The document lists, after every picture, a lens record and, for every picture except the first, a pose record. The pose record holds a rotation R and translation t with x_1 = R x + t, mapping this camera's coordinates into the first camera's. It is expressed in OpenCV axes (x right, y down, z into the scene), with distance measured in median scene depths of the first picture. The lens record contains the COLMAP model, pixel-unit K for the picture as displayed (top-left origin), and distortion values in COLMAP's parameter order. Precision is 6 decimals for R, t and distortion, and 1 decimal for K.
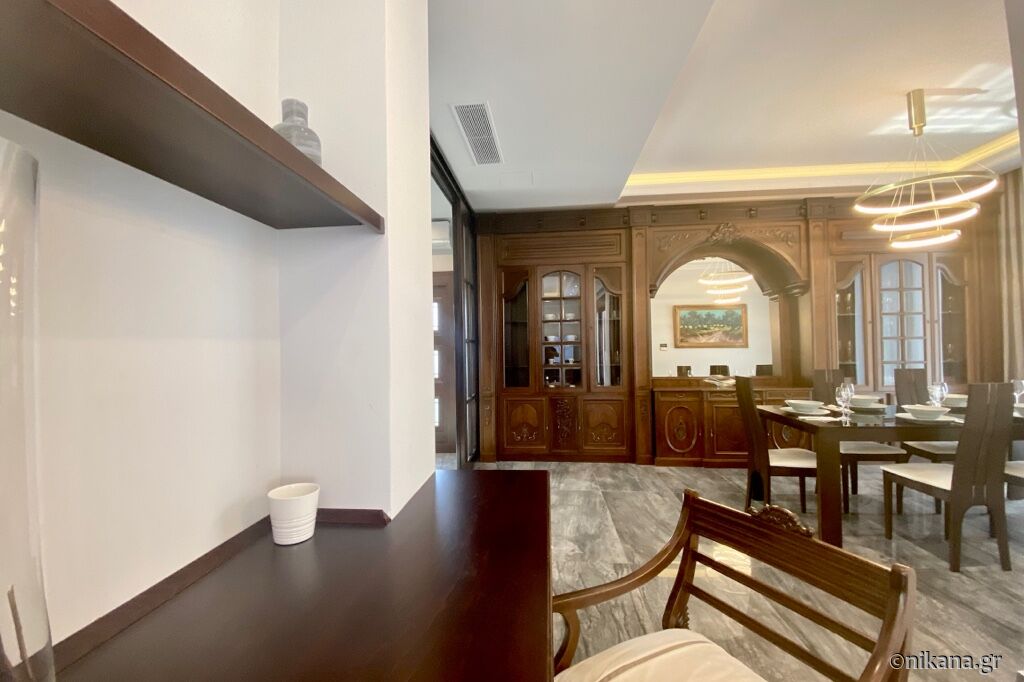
lens RADIAL K [[415.0, 0, 512.0], [0, 415.0, 341.0], [0, 0, 1]] dist [0.000170, -0.000169]
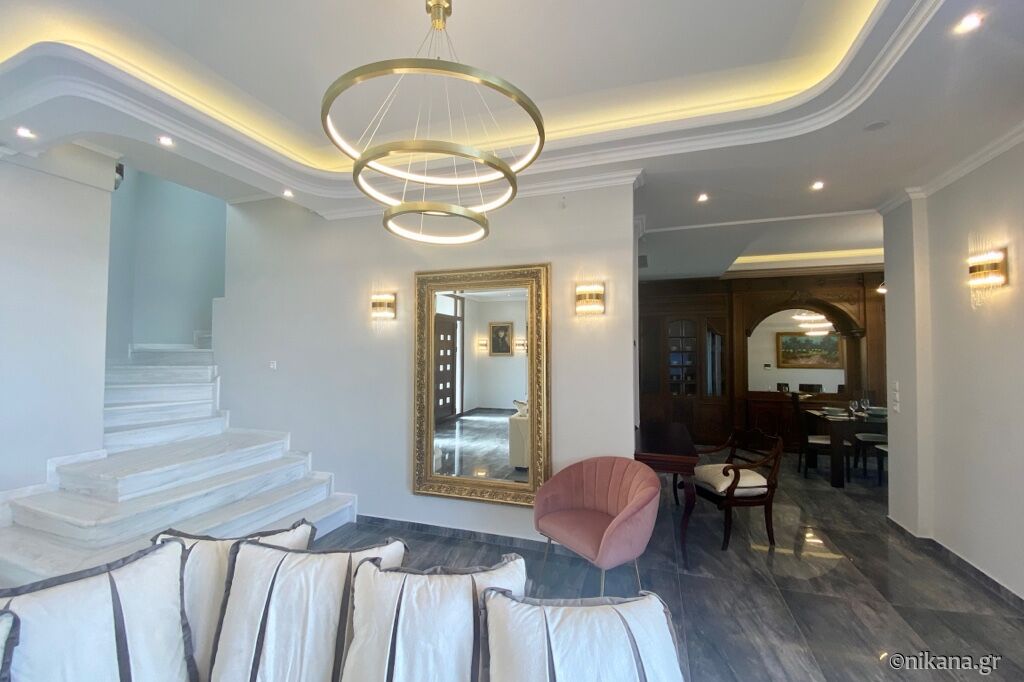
lens RADIAL K [[427.2, 0, 508.8], [0, 427.2, 340.8], [0, 0, 1]] dist [0.002315, 0.000176]
pose [[0.971555, 0.006112, -0.236734, -0.109644], [-0.009026, 0.999896, -0.011229, -0.057345], [0.236641, 0.013046, 0.971510, -0.577100]]
